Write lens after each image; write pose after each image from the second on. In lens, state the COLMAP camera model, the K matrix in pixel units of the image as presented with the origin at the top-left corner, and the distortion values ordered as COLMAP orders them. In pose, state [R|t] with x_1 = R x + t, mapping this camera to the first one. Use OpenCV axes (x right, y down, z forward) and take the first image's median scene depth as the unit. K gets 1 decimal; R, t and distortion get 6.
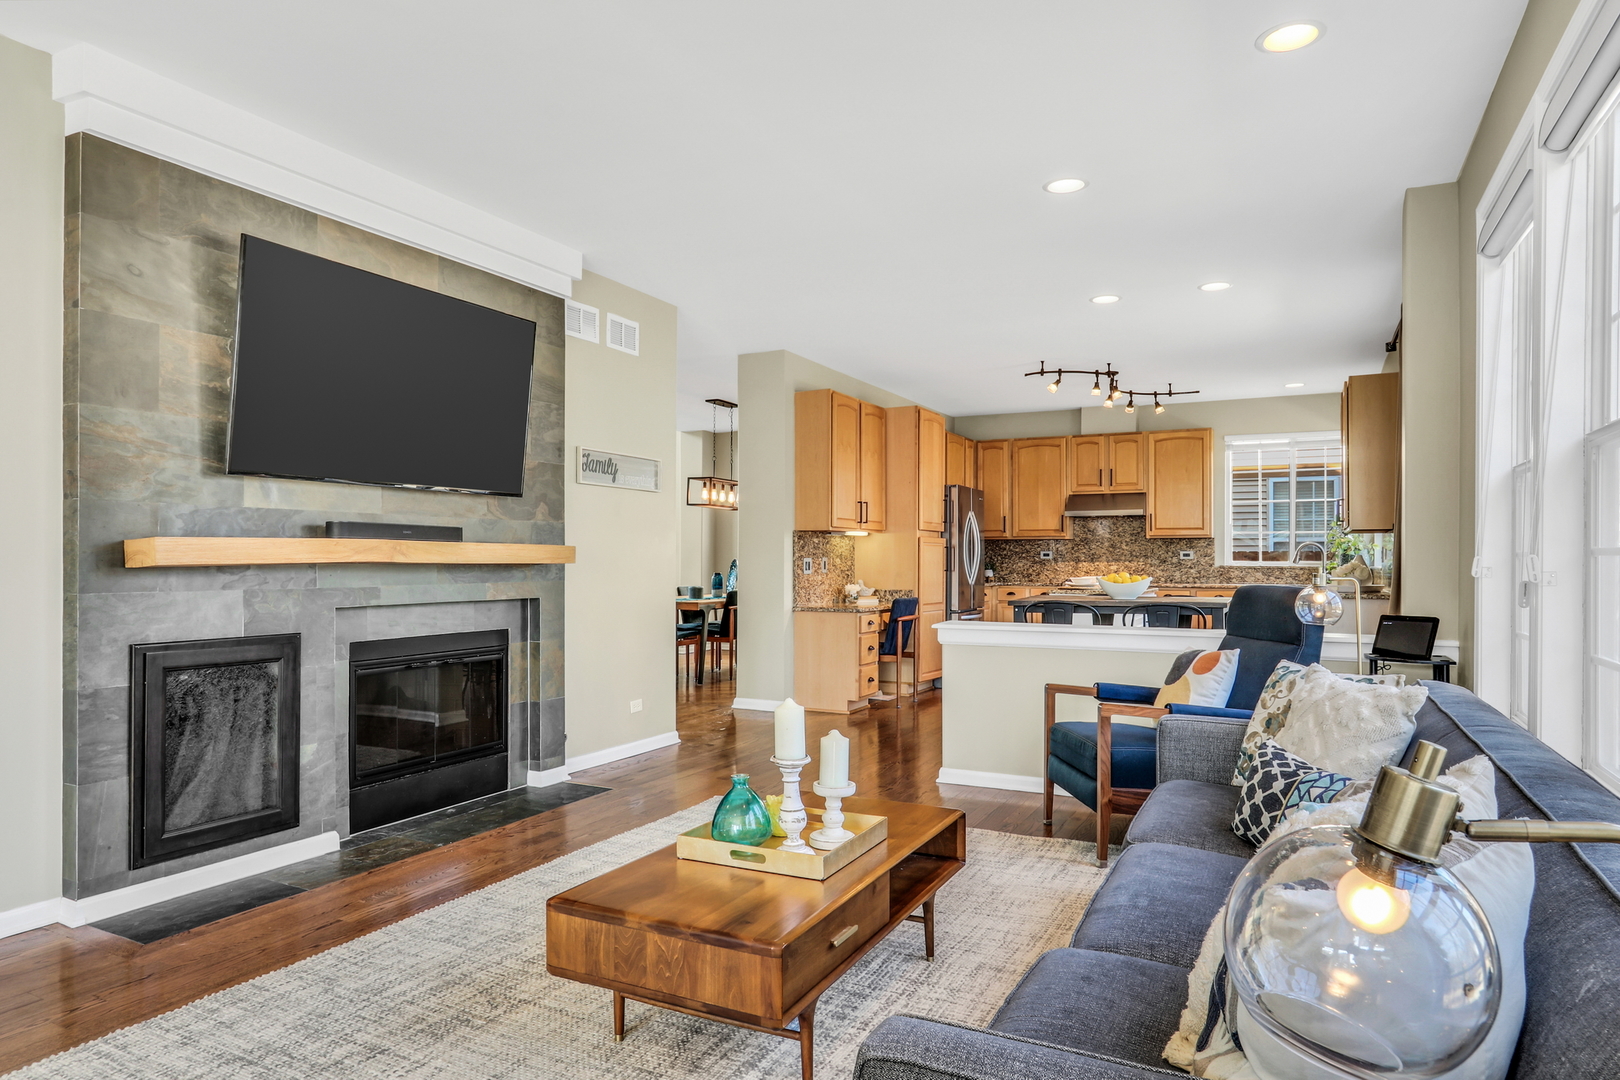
lens RADIAL K [[981.1, 0, 787.6], [0, 981.1, 557.4], [0, 0, 1]] dist [-0.027309, 0.021094]
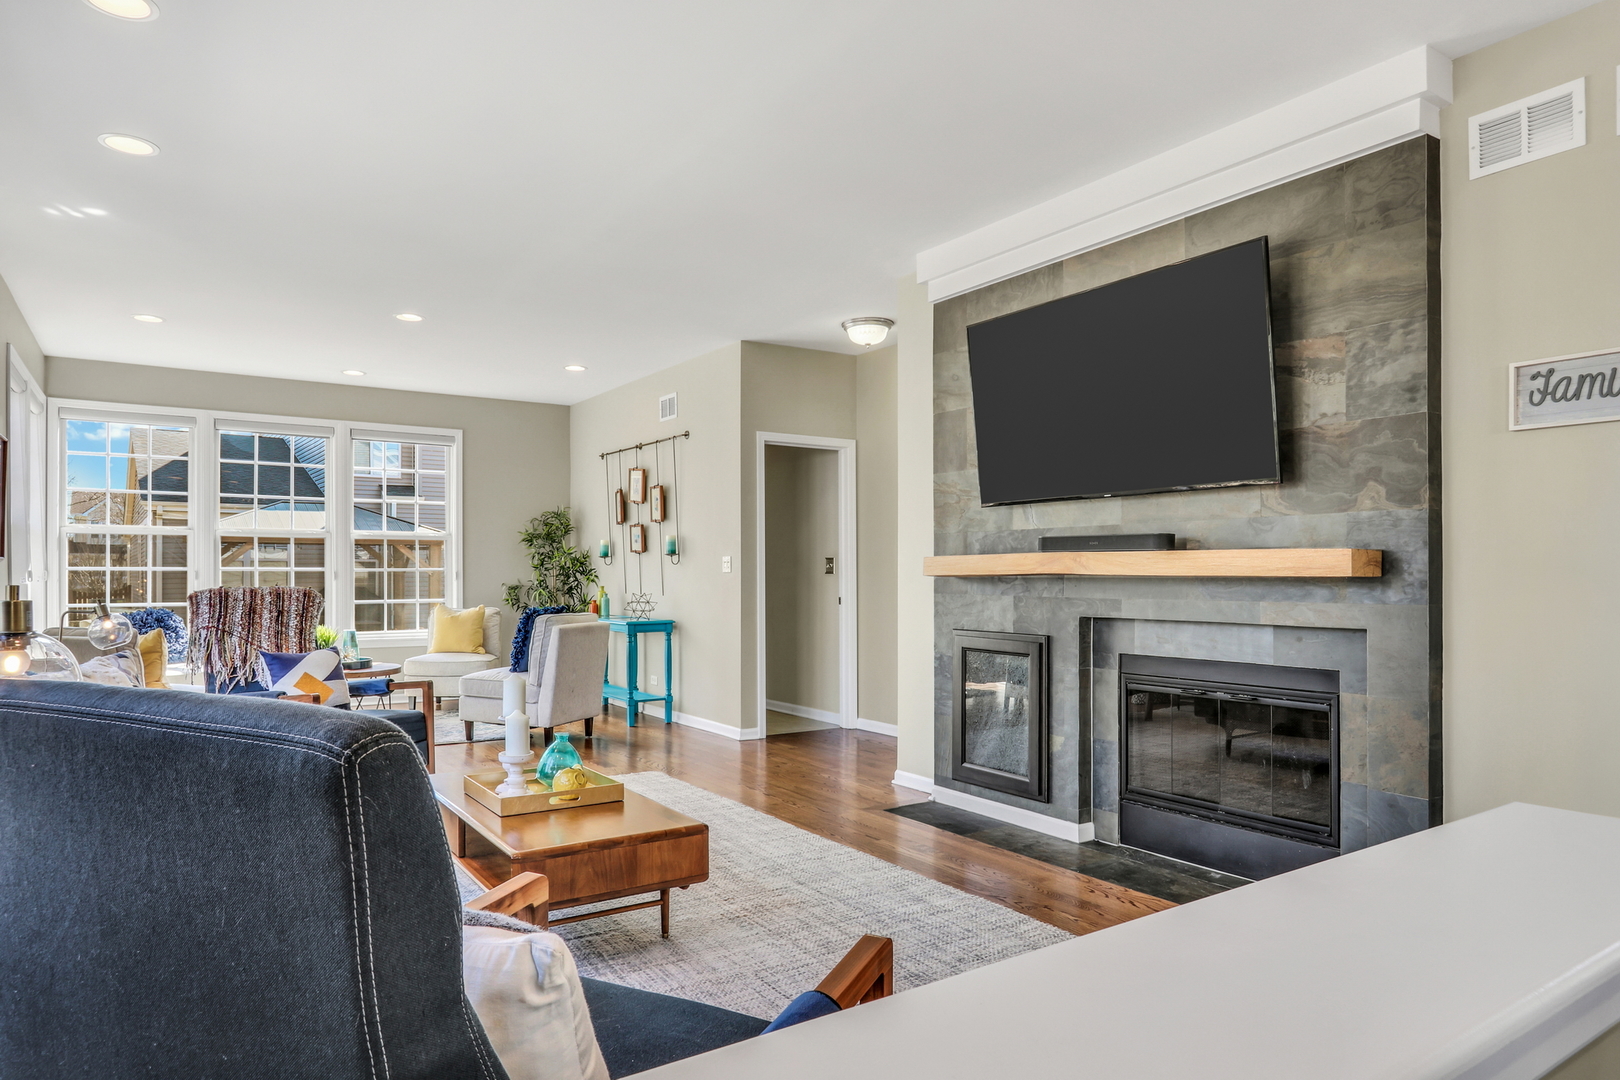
lens RADIAL K [[981.1, 0, 787.6], [0, 981.1, 557.4], [0, 0, 1]] dist [-0.027309, 0.021094]
pose [[-0.483767, -0.015844, -0.875054, 0.651756], [0.000700, 0.999829, -0.018491, 0.007061], [0.875197, -0.009558, -0.483673, 1.280496]]
